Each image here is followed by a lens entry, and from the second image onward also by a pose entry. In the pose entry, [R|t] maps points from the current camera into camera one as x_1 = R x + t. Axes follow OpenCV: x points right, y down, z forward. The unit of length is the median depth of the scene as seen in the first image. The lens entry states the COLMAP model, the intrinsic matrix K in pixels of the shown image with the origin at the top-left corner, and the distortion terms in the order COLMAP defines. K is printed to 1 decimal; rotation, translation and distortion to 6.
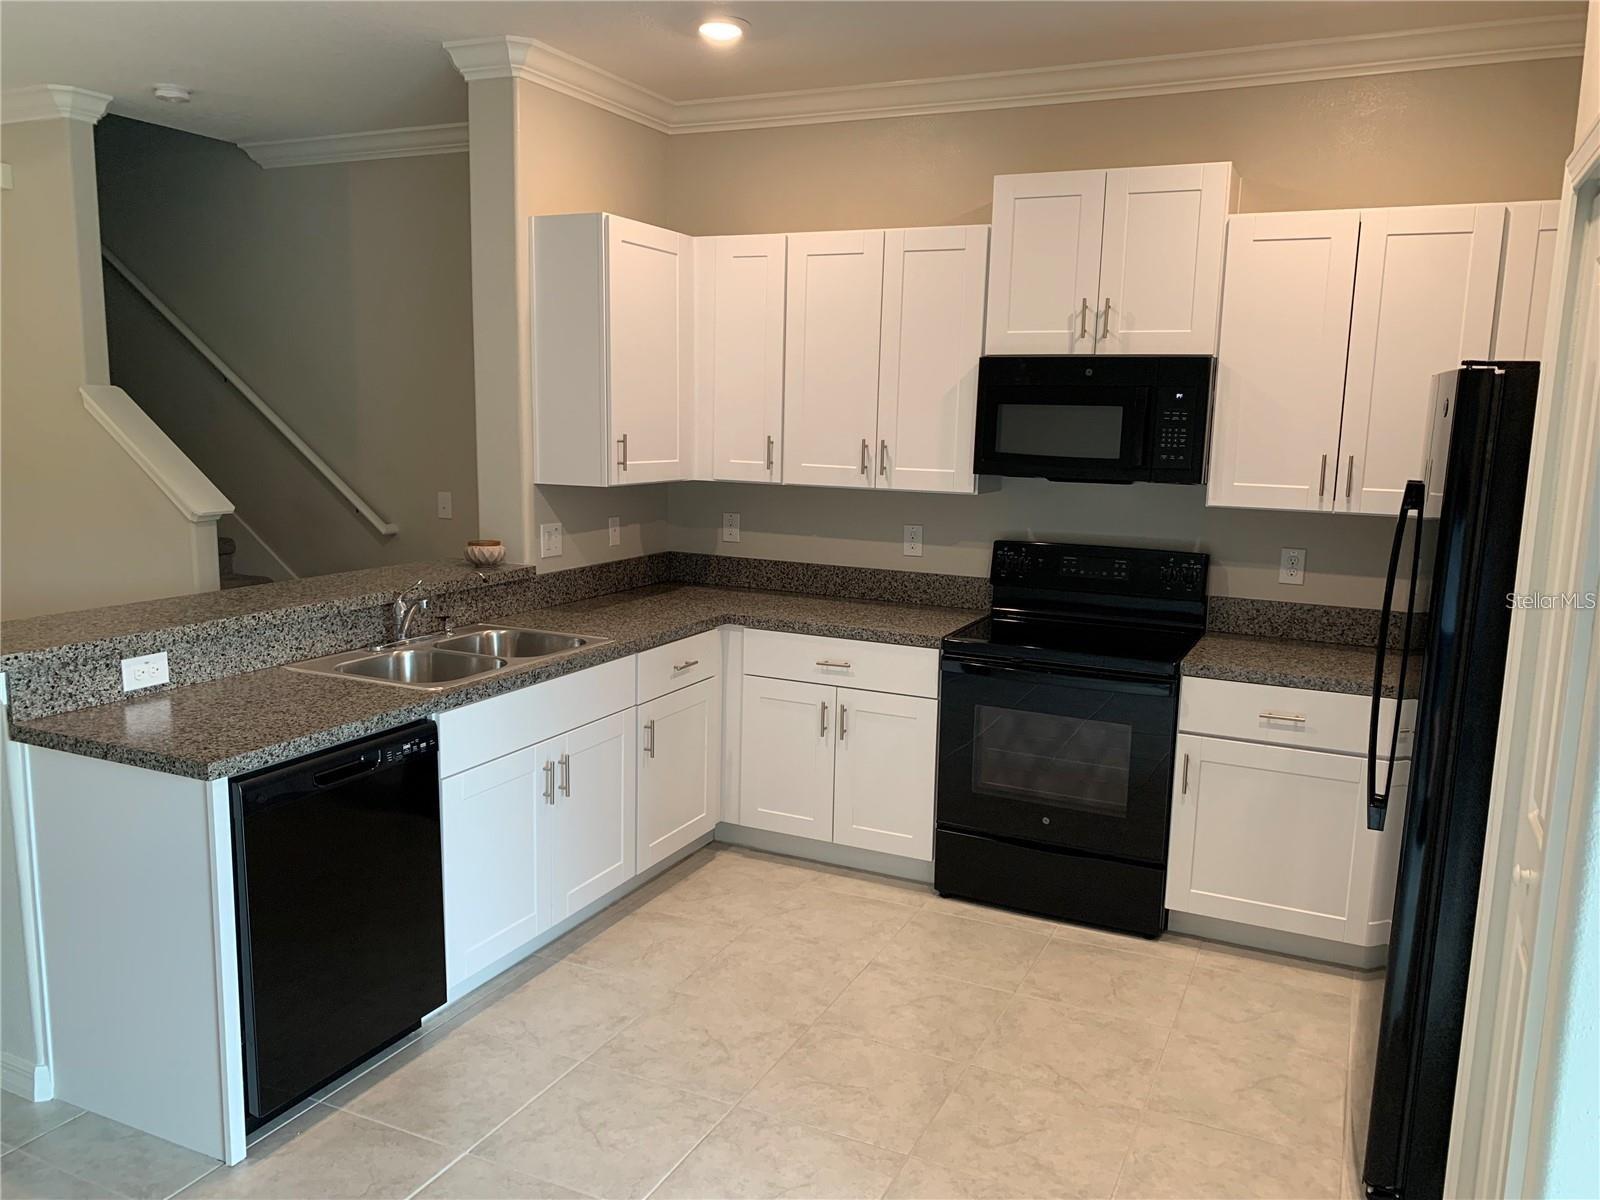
lens RADIAL K [[1231.9, 0, 799.4], [0, 1231.9, 592.0], [0, 0, 1]] dist [0.054242, -0.057748]
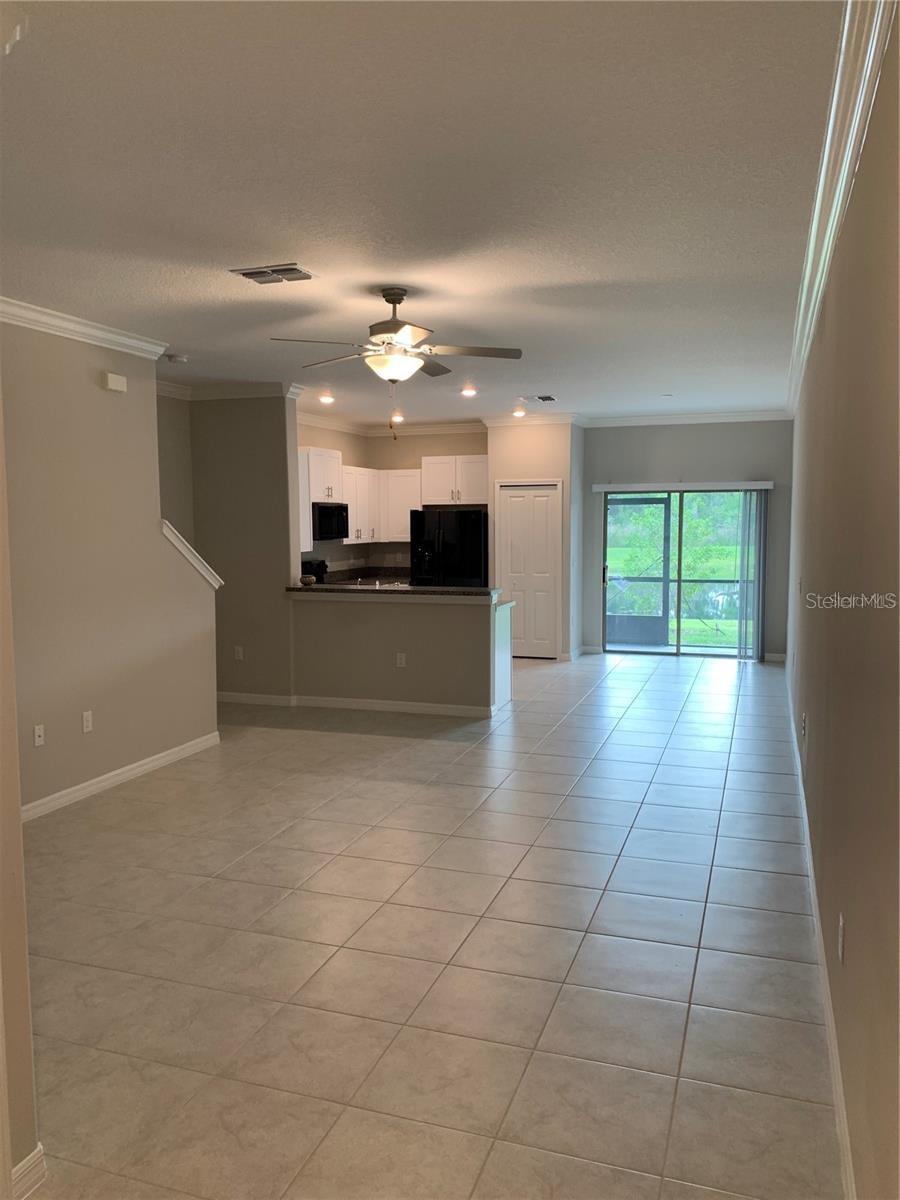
lens RADIAL K [[923.9, 0, 452.4], [0, 923.9, 605.4], [0, 0, 1]] dist [0.054242, -0.057748]
pose [[-0.118350, -0.114105, 0.986394, -2.293892], [0.146618, 0.980479, 0.131013, -0.194382], [-0.982088, 0.160128, -0.099310, 0.950884]]
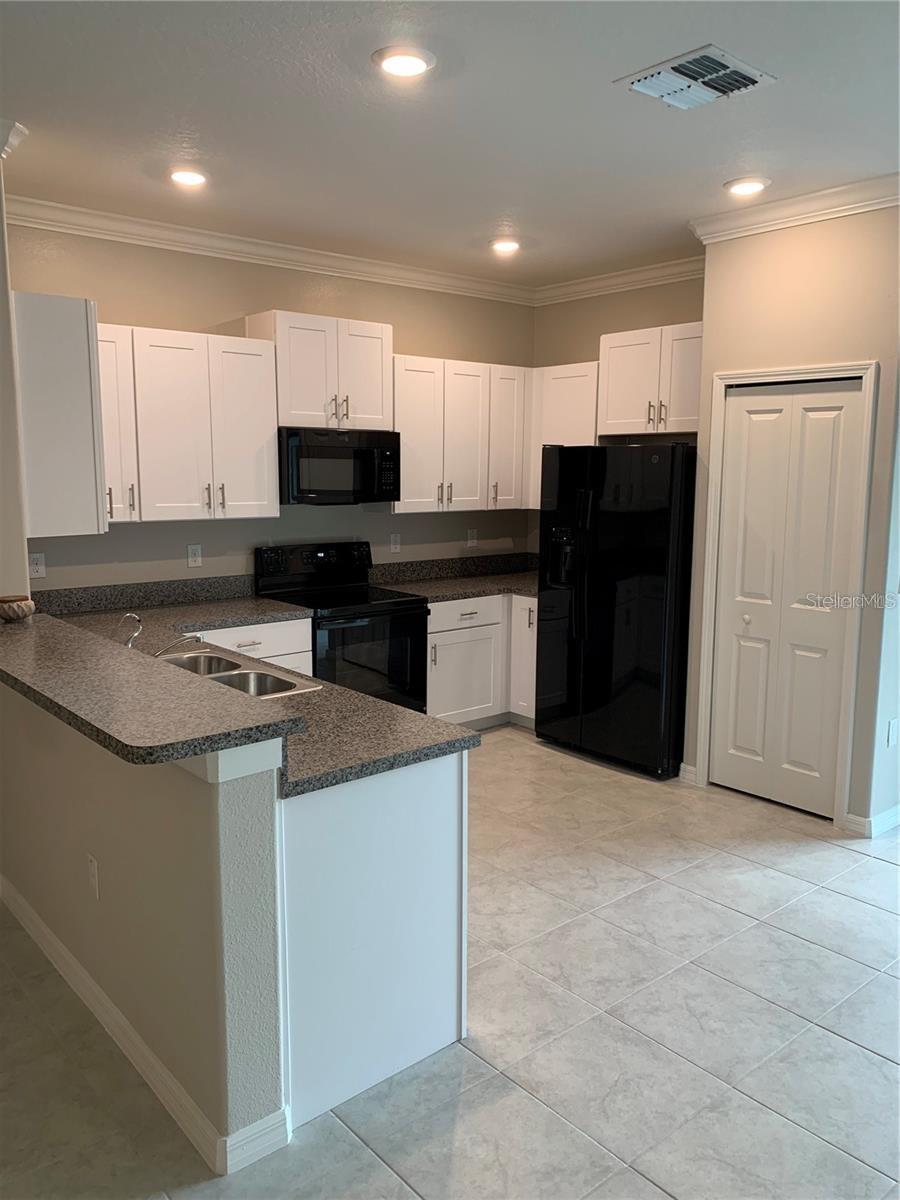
lens RADIAL K [[923.9, 0, 443.1], [0, 923.9, 595.3], [0, 0, 1]] dist [0.054242, -0.057748]
pose [[0.415075, -0.149743, 0.897379, -0.846485], [0.134522, 0.985621, 0.102246, -0.077282], [-0.899787, 0.078278, 0.429251, 0.349762]]
